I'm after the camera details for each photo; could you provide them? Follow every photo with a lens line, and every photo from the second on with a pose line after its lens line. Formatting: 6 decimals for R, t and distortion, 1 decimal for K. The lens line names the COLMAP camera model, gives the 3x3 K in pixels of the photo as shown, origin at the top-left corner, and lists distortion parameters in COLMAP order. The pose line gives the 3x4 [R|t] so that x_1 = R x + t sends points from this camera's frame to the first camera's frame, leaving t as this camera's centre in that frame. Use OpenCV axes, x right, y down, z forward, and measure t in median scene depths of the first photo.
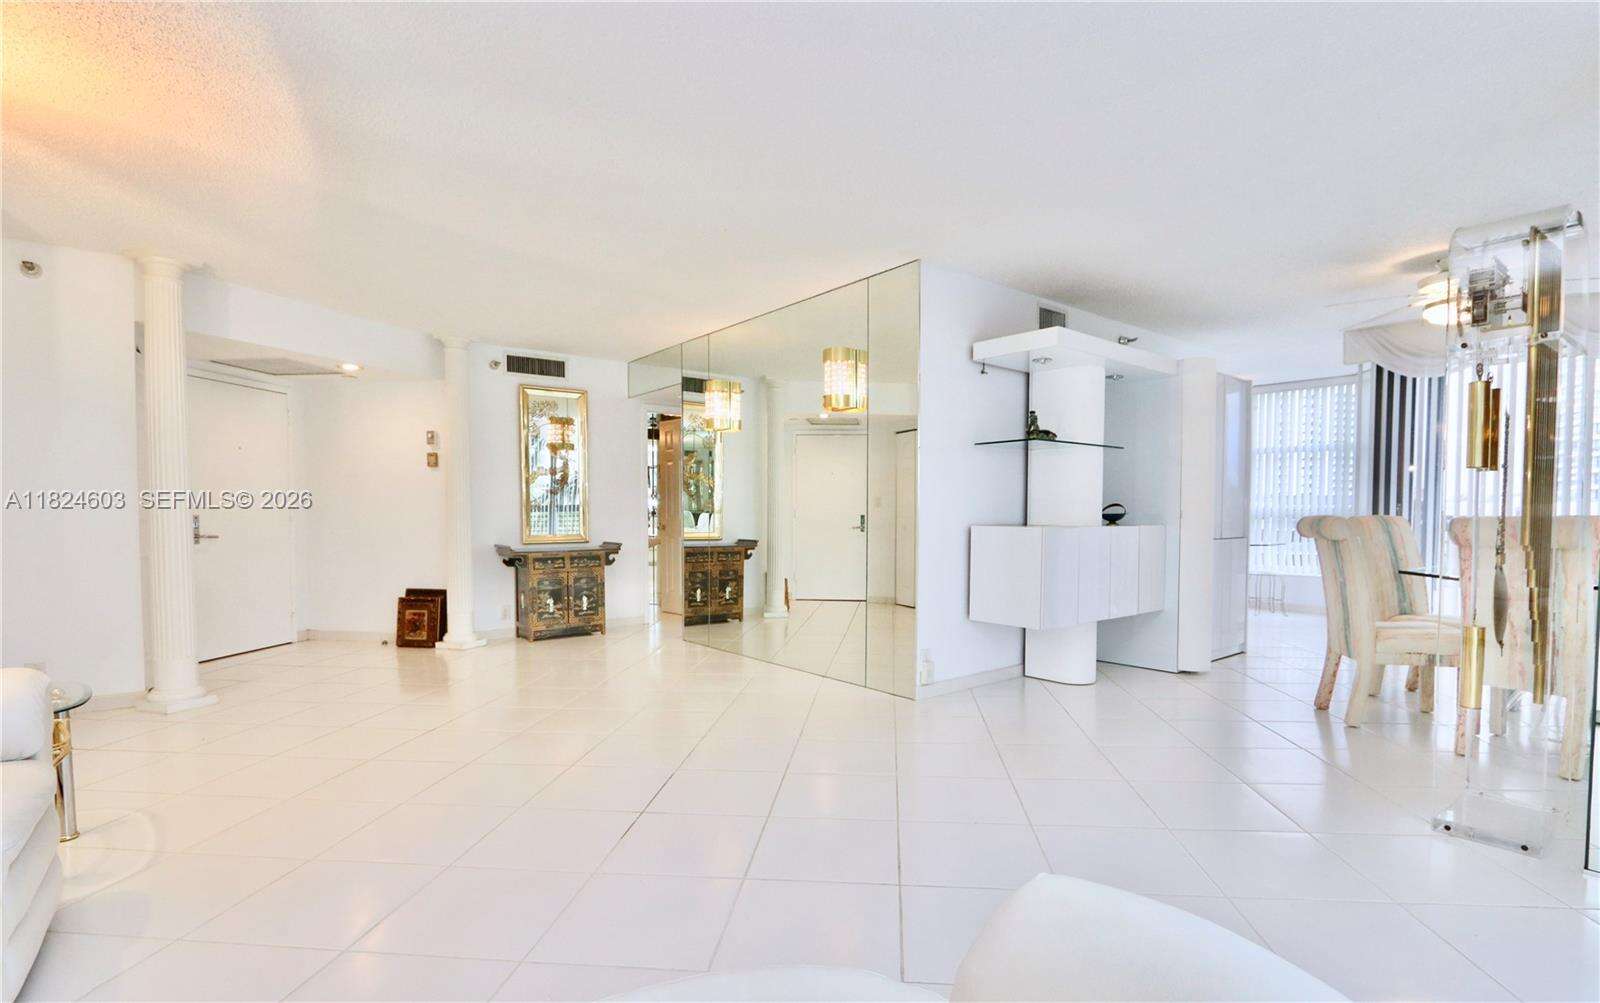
lens RADIAL K [[753.1, 0, 806.8], [0, 753.1, 541.4], [0, 0, 1]] dist [-0.010475, 0.001220]
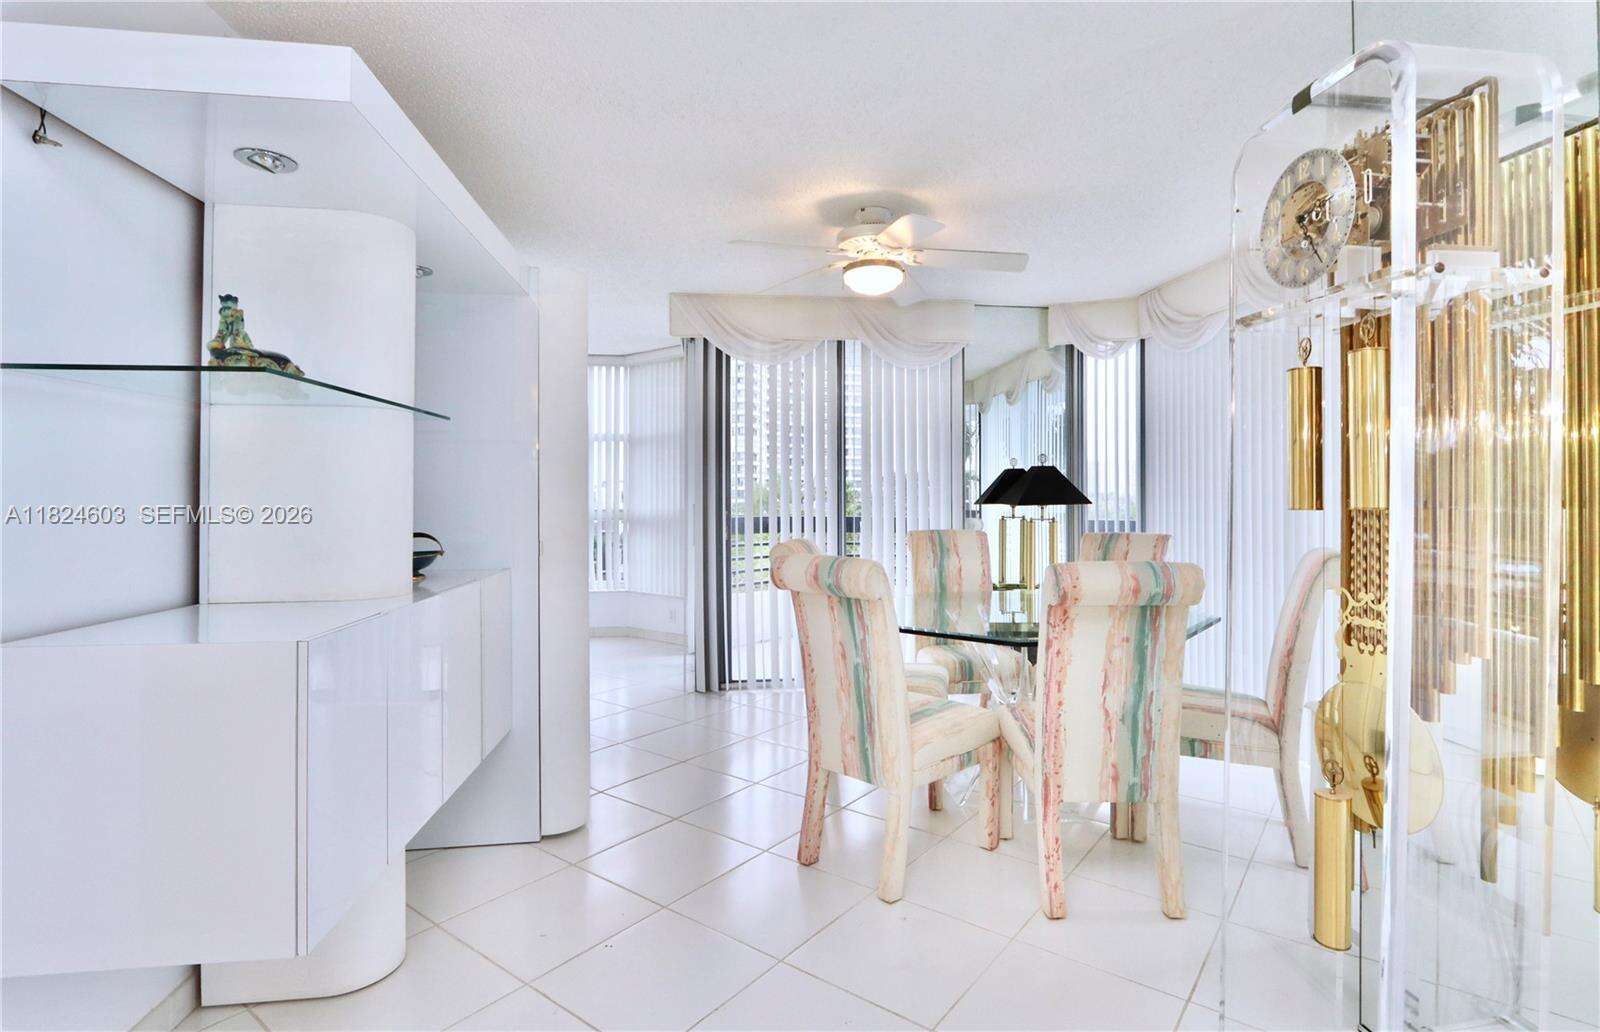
lens RADIAL K [[764.5, 0, 836.4], [0, 764.5, 492.9], [0, 0, 1]] dist [0.000989, 0.000329]
pose [[0.504476, -0.000321, 0.863426, 0.095210], [0.030664, 0.999376, -0.017545, -0.046045], [-0.862881, 0.035327, 0.504171, 0.416269]]
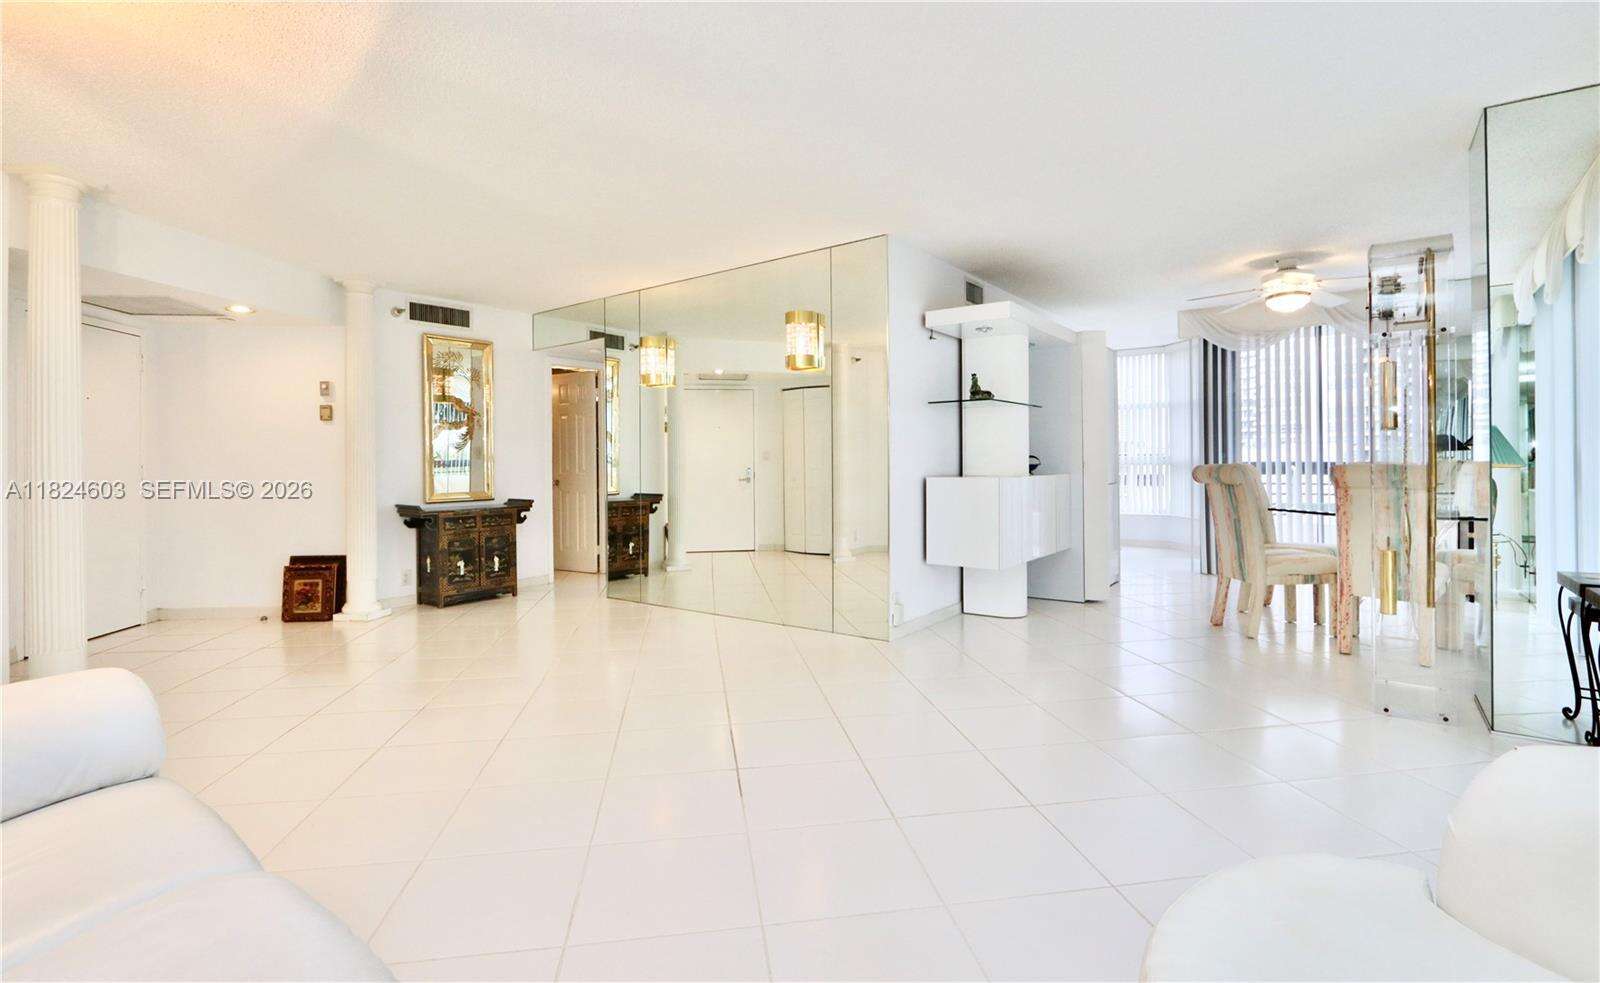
lens RADIAL K [[740.4, 0, 805.8], [0, 740.4, 463.0], [0, 0, 1]] dist [-0.020066, 0.011926]
pose [[0.970867, -0.010155, 0.239403, -0.152924], [0.019647, 0.999111, -0.037297, -0.003423], [-0.238811, 0.040914, 0.970204, -0.001849]]
